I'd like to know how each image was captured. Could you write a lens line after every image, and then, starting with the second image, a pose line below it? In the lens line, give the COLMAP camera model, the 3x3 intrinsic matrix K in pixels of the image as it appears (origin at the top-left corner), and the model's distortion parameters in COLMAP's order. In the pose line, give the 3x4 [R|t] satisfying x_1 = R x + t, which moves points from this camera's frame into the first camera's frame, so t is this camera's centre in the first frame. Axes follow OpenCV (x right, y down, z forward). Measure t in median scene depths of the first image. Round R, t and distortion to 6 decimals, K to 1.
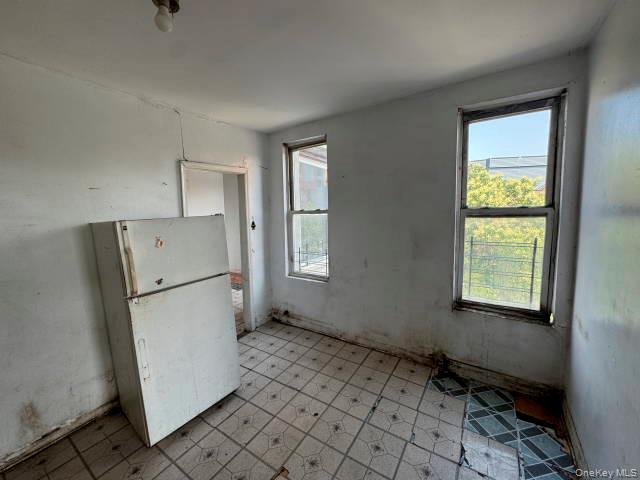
lens RADIAL K [[255.3, 0, 320.1], [0, 255.3, 238.6], [0, 0, 1]] dist [-0.001817, 0.000727]
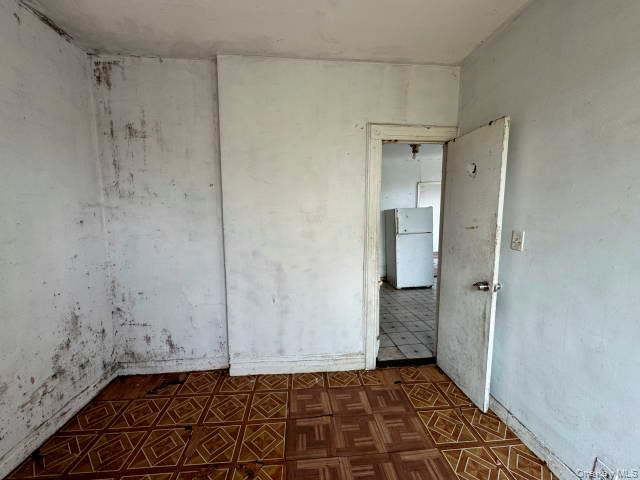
lens RADIAL K [[255.3, 0, 316.2], [0, 255.3, 241.1], [0, 0, 1]] dist [-0.001817, 0.000727]
pose [[0.632390, 0.091785, -0.769193, 0.853240], [-0.082203, 0.995300, 0.051183, 0.210563], [0.770276, 0.030862, 0.636963, -1.435965]]
